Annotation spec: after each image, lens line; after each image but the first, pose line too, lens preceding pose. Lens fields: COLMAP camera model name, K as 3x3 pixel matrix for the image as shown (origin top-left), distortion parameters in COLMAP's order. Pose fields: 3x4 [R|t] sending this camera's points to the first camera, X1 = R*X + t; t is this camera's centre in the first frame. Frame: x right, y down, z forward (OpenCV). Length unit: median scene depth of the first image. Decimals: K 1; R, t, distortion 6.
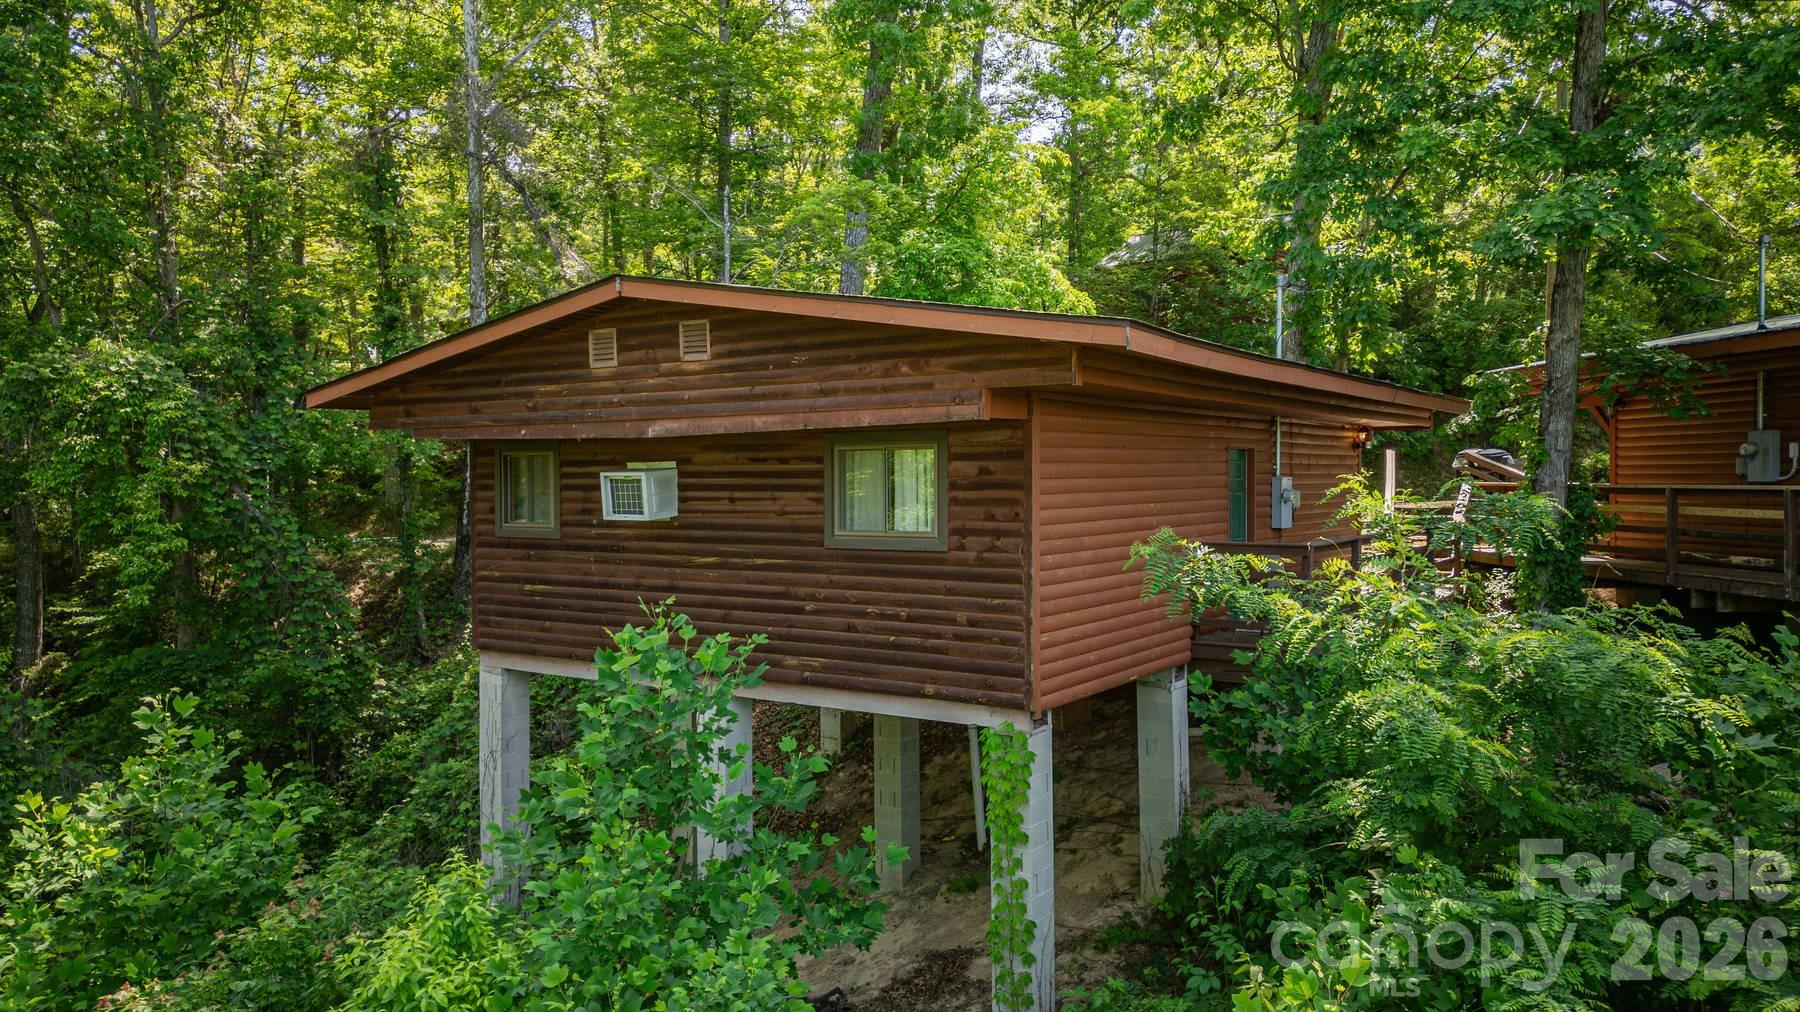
lens RADIAL K [[1260.2, 0, 900.1], [0, 1260.2, 501.5], [0, 0, 1]] dist [0.000134, 0.000301]
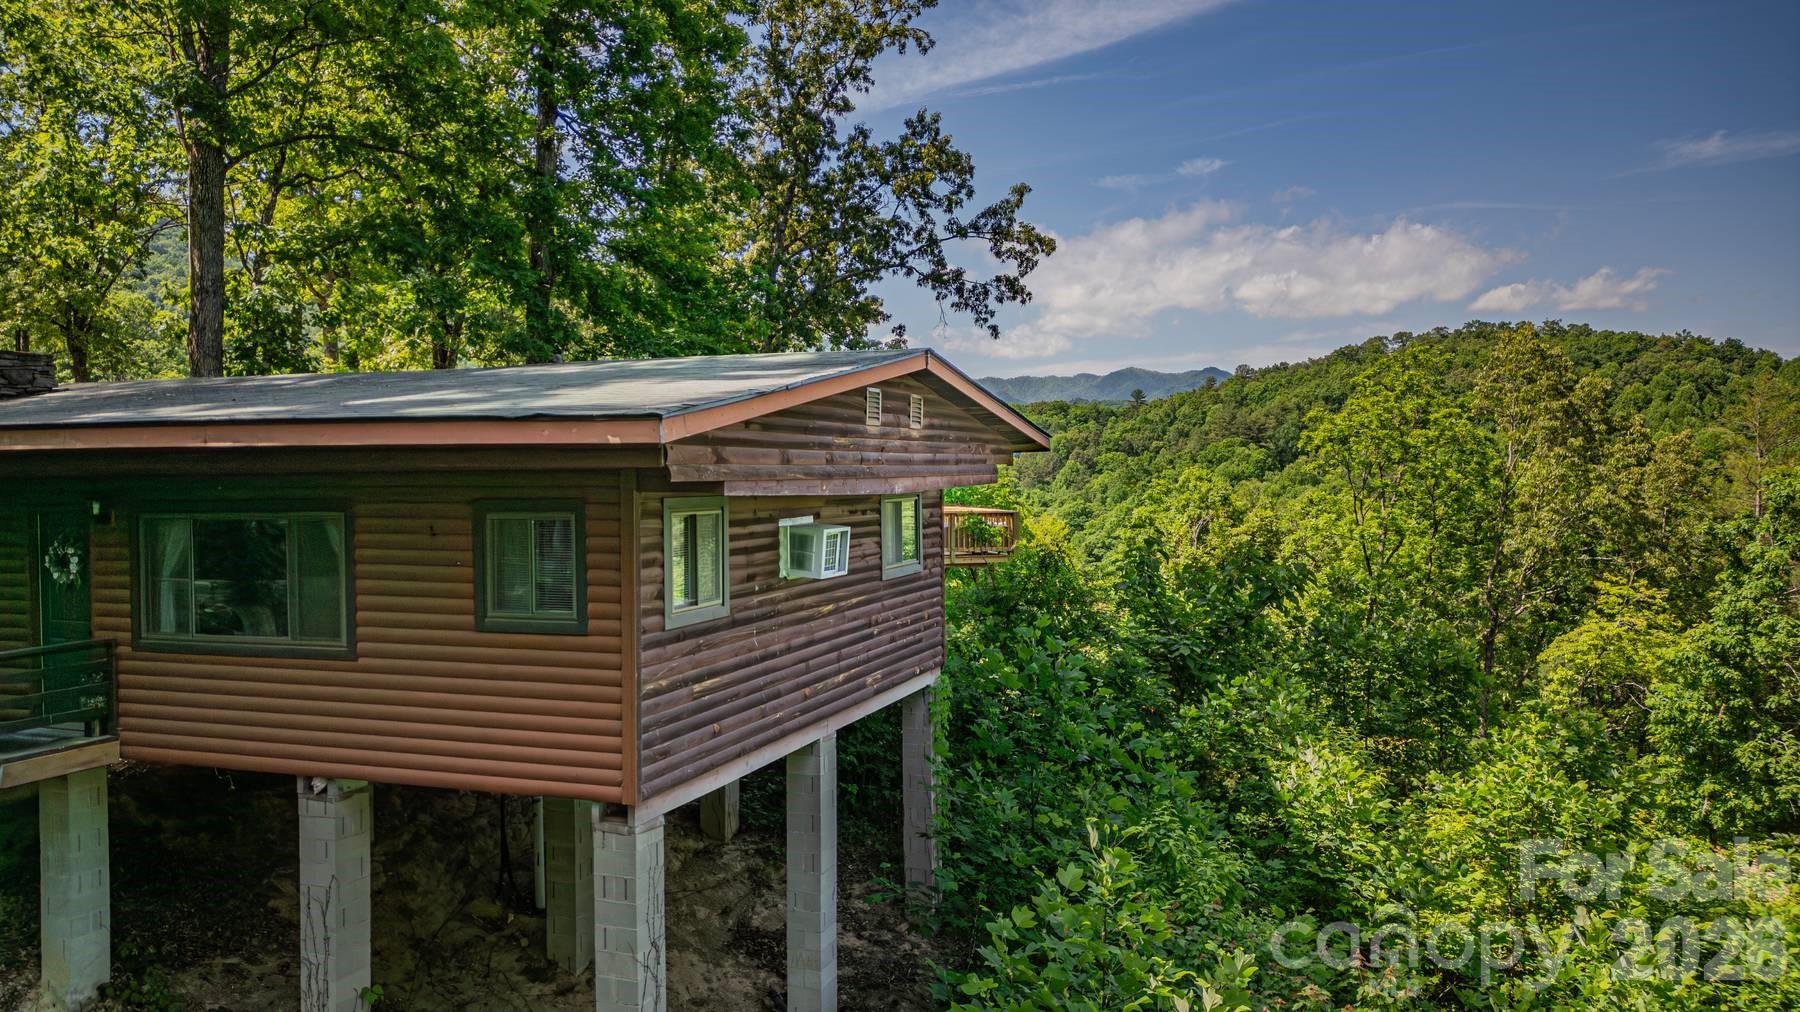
lens RADIAL K [[1260.2, 0, 899.9], [0, 1260.2, 500.4], [0, 0, 1]] dist [0.000134, 0.000301]
pose [[-0.241413, -0.011970, 0.970349, -1.170385], [0.032360, 0.999269, 0.020377, -0.062671], [-0.969883, 0.036320, -0.240849, 1.165508]]
